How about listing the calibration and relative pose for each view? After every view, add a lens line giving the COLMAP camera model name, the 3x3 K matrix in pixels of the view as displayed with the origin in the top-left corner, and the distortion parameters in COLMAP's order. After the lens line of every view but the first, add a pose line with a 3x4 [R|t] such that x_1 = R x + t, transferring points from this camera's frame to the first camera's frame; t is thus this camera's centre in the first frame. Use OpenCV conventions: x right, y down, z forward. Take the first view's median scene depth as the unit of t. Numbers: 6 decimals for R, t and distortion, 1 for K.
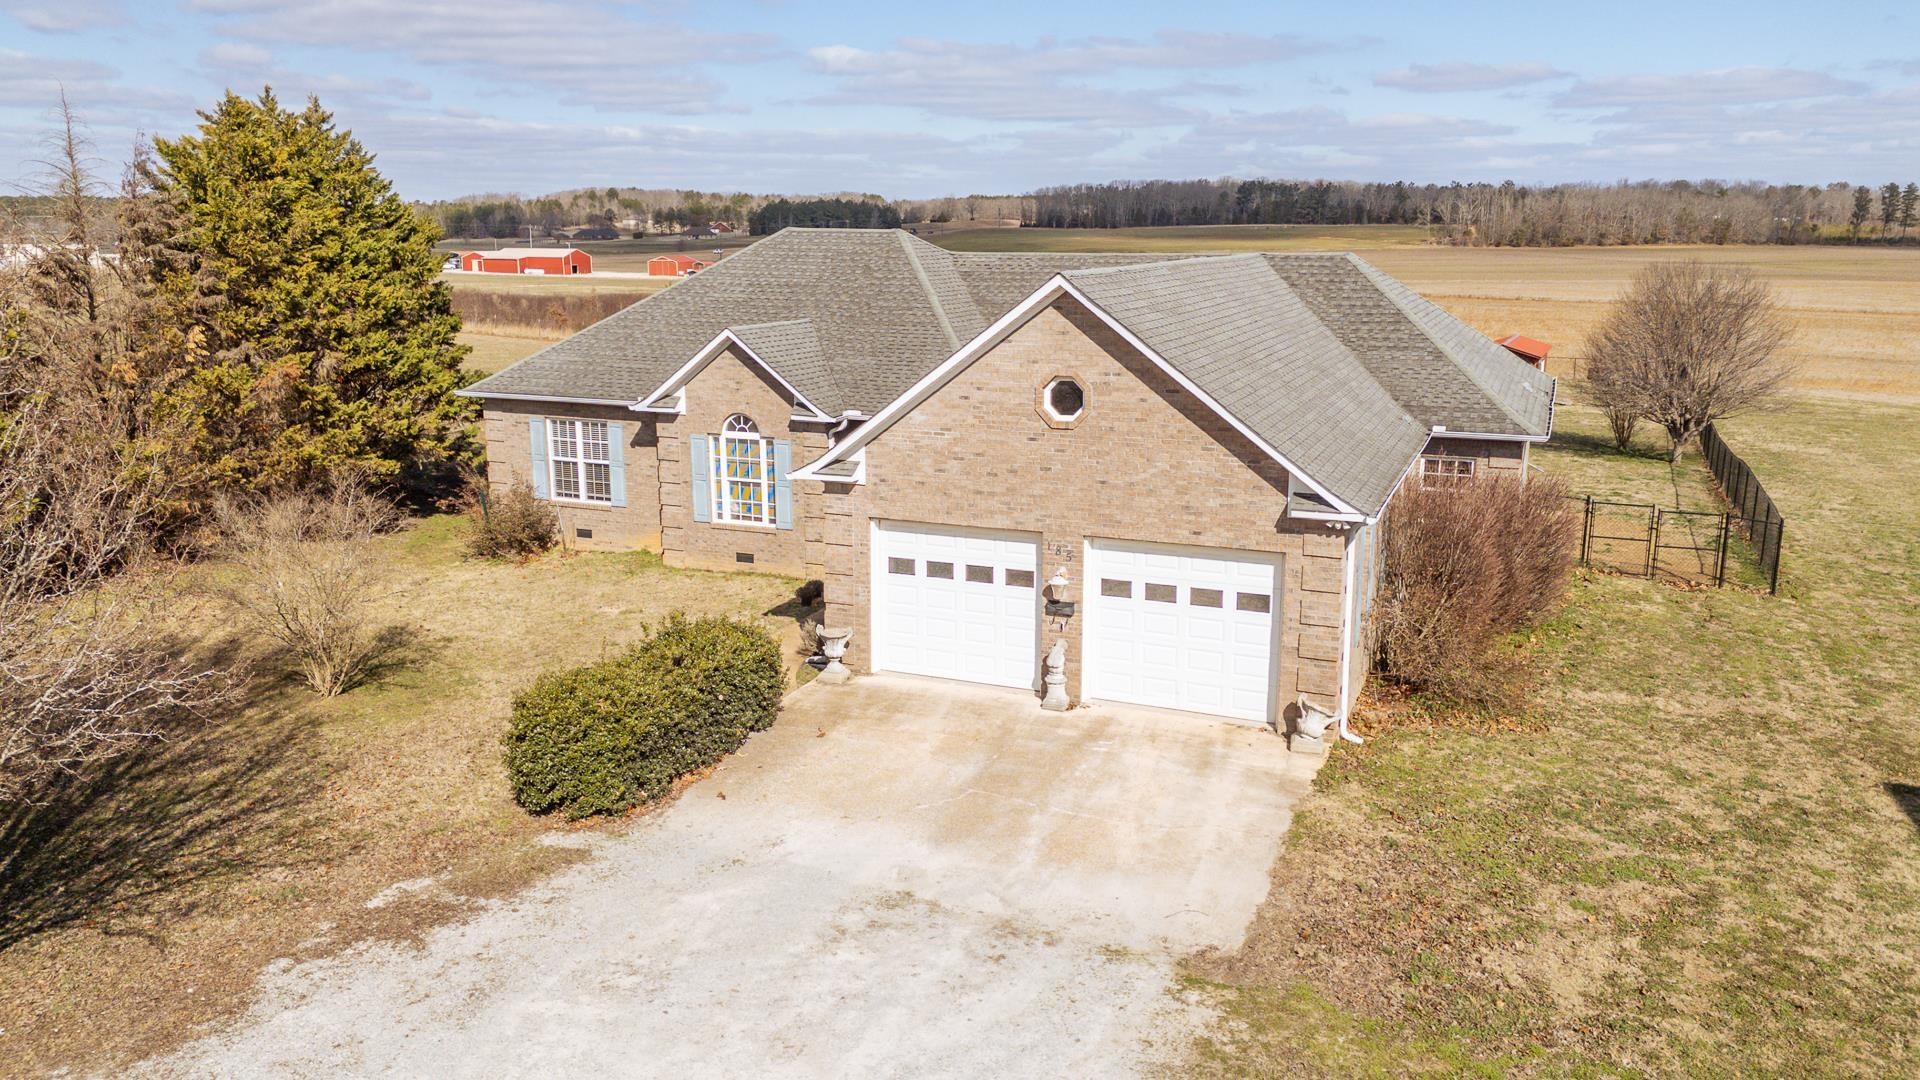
lens RADIAL K [[1429.5, 0, 931.4], [0, 1429.5, 517.9], [0, 0, 1]] dist [0.048322, -0.005321]
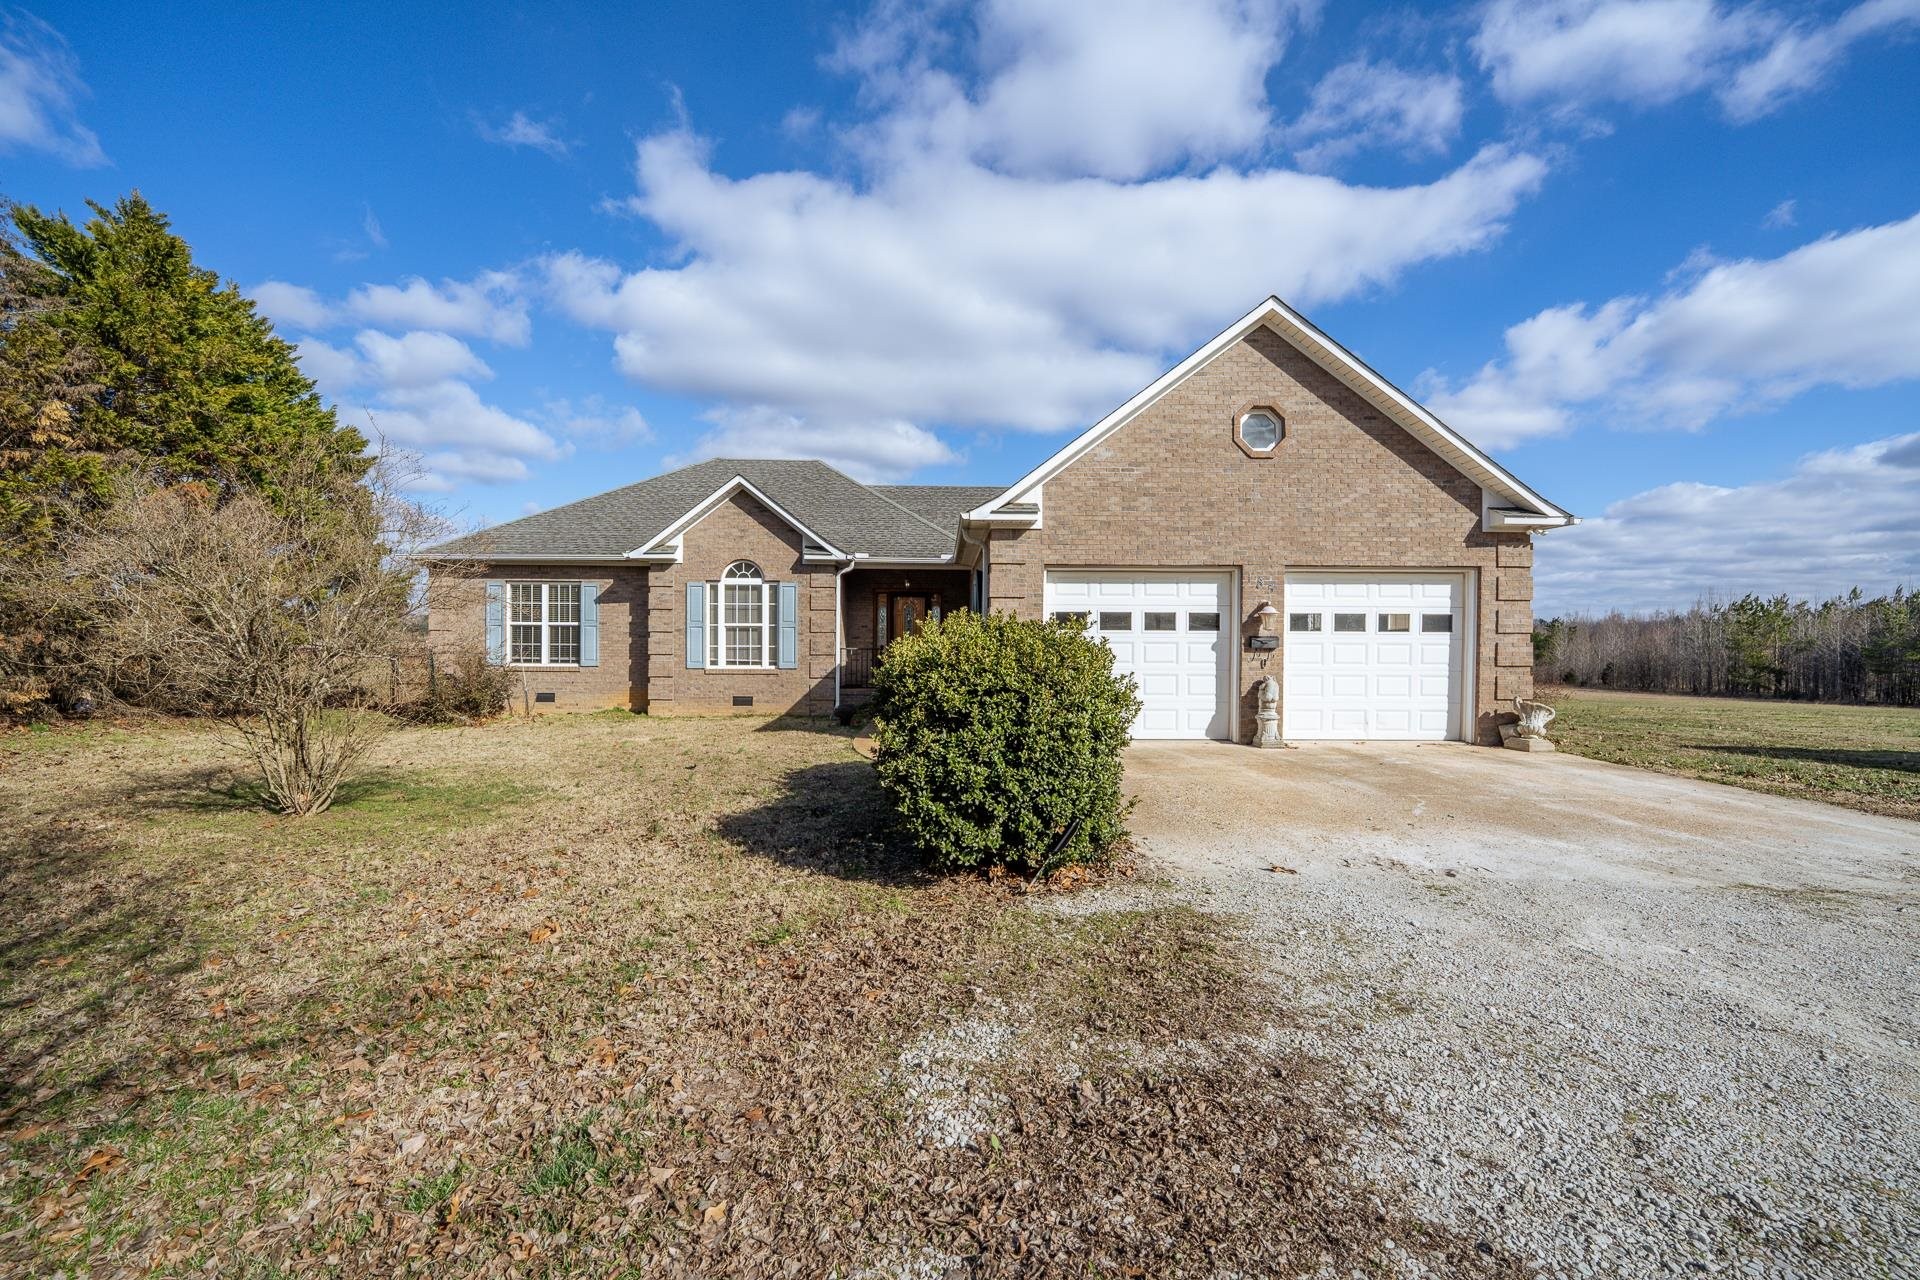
lens RADIAL K [[785.2, 0, 954.3], [0, 785.2, 643.2], [0, 0, 1]] dist [-0.015131, 0.006052]
pose [[0.908745, 0.007068, 0.417291, -0.312336], [0.076150, 0.980264, -0.182438, 0.139461], [-0.410345, 0.197566, 0.890272, 0.585311]]
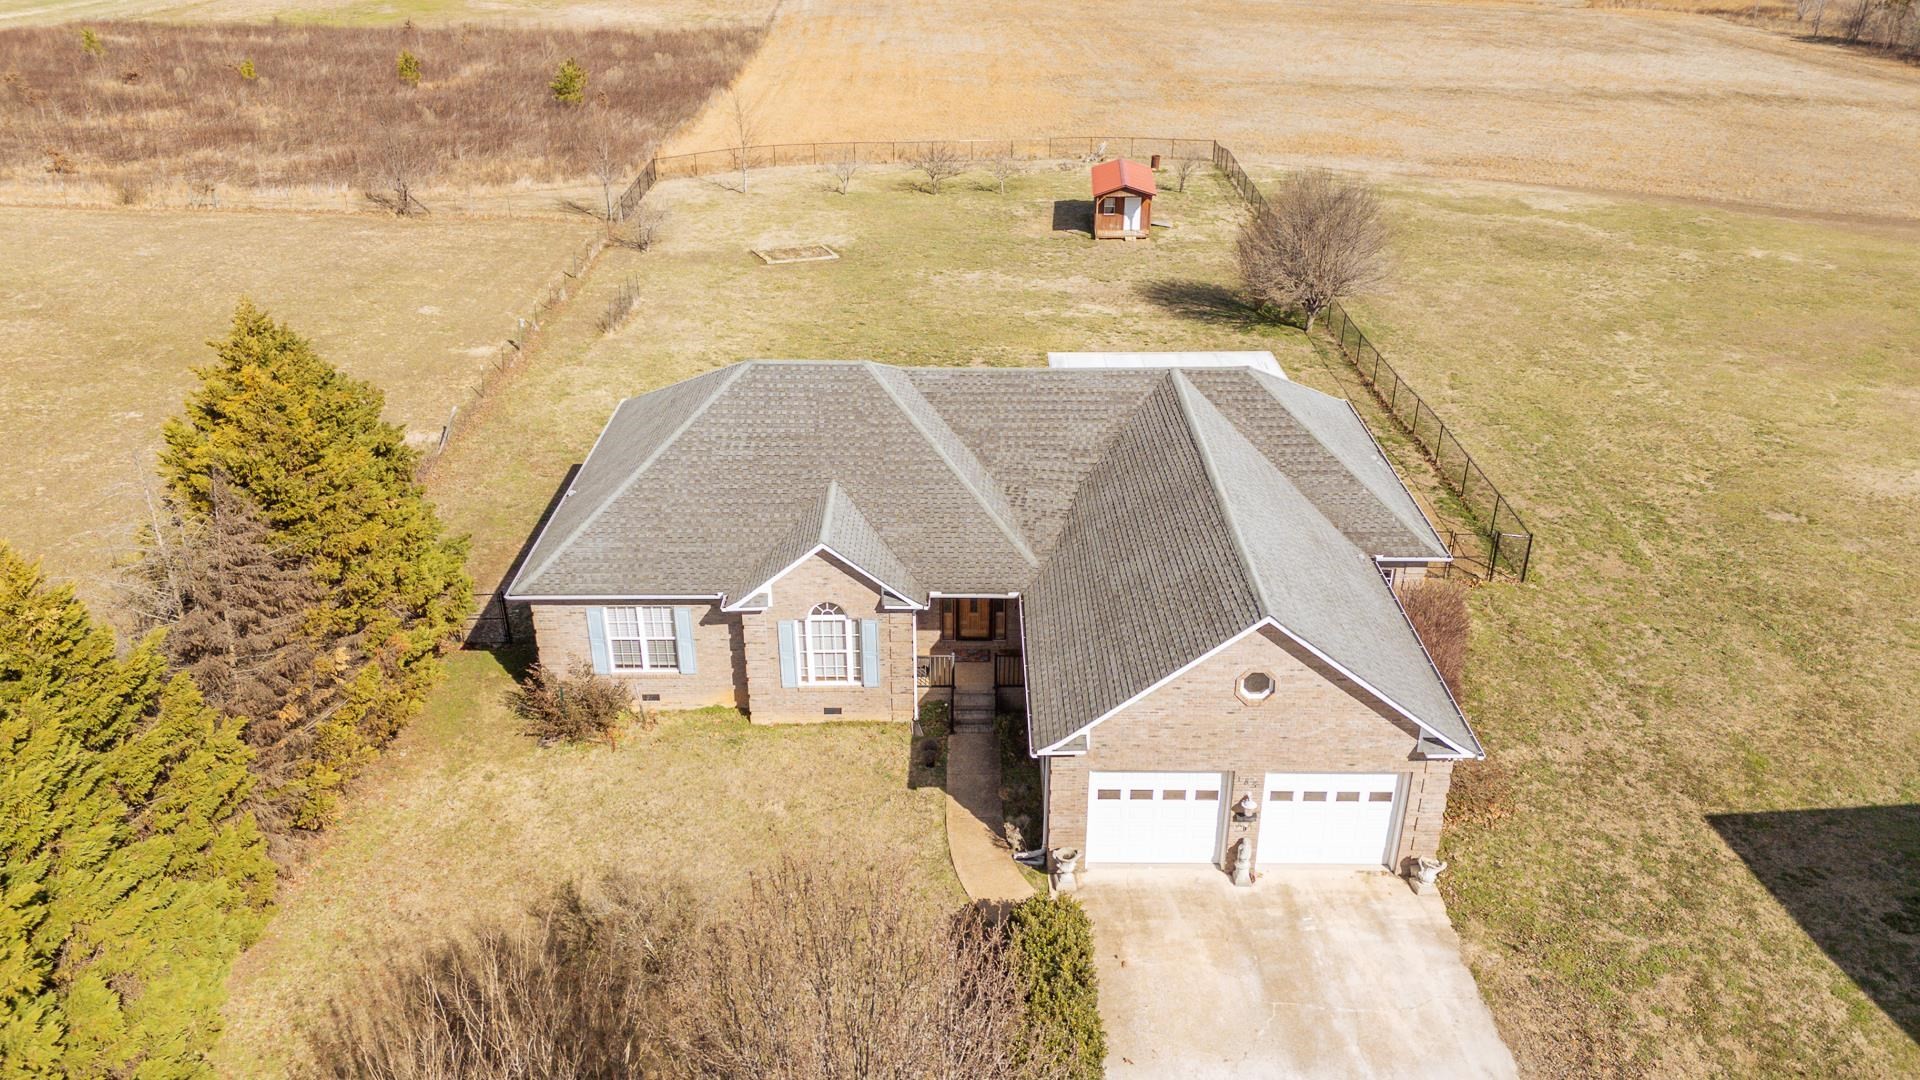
lens RADIAL K [[1402.3, 0, 960.0], [0, 1402.3, 540.0], [0, 0, 1]] dist [0.057437, -0.002548]
pose [[0.918006, -0.178057, 0.354346, -0.569991], [0.081122, 0.958955, 0.271708, -0.559092], [-0.388181, -0.220684, 0.894770, -0.044207]]
